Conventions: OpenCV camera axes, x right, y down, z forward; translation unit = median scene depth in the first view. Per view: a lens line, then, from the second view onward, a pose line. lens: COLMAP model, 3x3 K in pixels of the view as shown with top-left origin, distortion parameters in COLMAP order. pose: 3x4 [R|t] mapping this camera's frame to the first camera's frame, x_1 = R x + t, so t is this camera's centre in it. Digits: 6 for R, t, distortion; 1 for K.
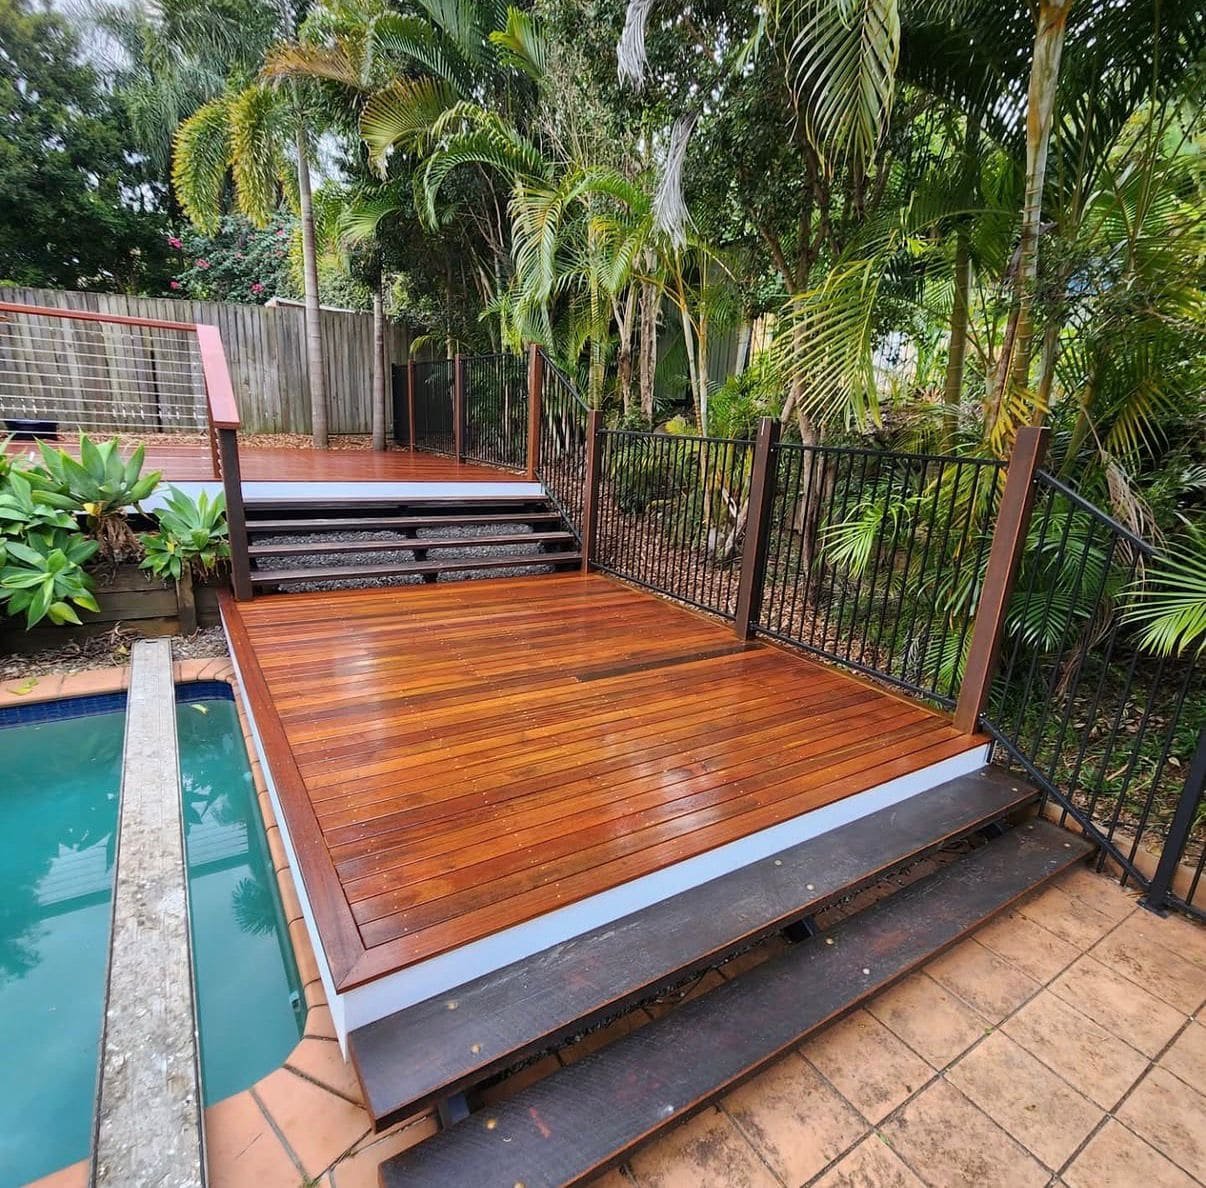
lens RADIAL K [[659.8, 0, 598.7], [0, 659.8, 609.6], [0, 0, 1]] dist [0.003445, 0.000466]
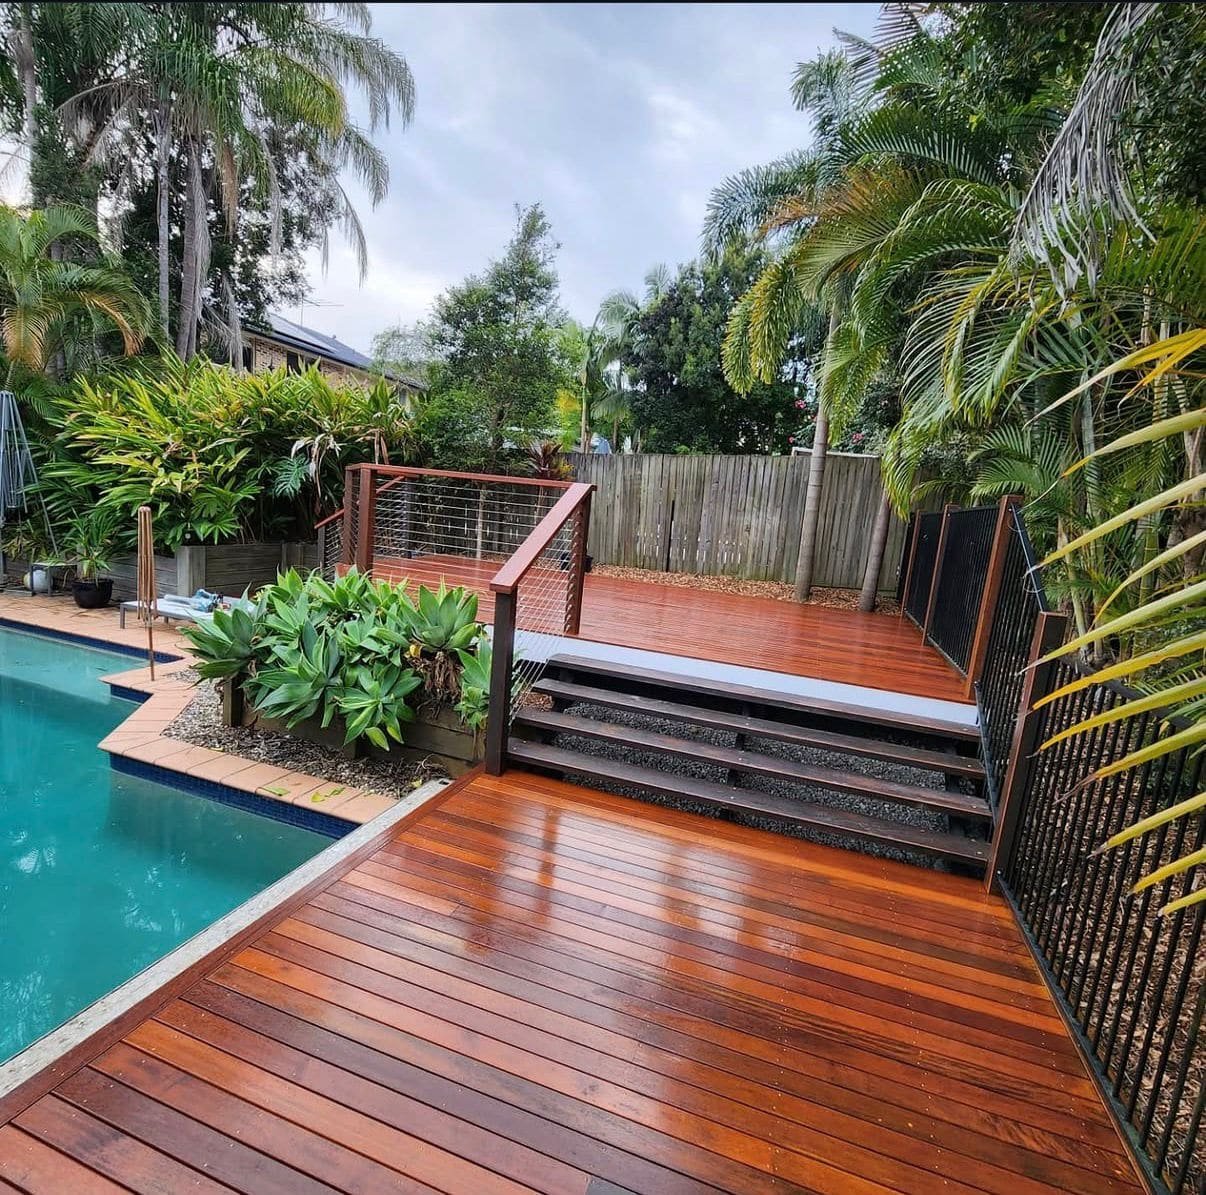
lens RADIAL K [[659.8, 0, 598.7], [0, 659.8, 613.1], [0, 0, 1]] dist [0.003445, 0.000466]
pose [[0.625493, 0.130191, -0.769291, 0.177724], [-0.272425, 0.960368, -0.058975, -0.170080], [0.731125, 0.246462, 0.636170, 0.387601]]
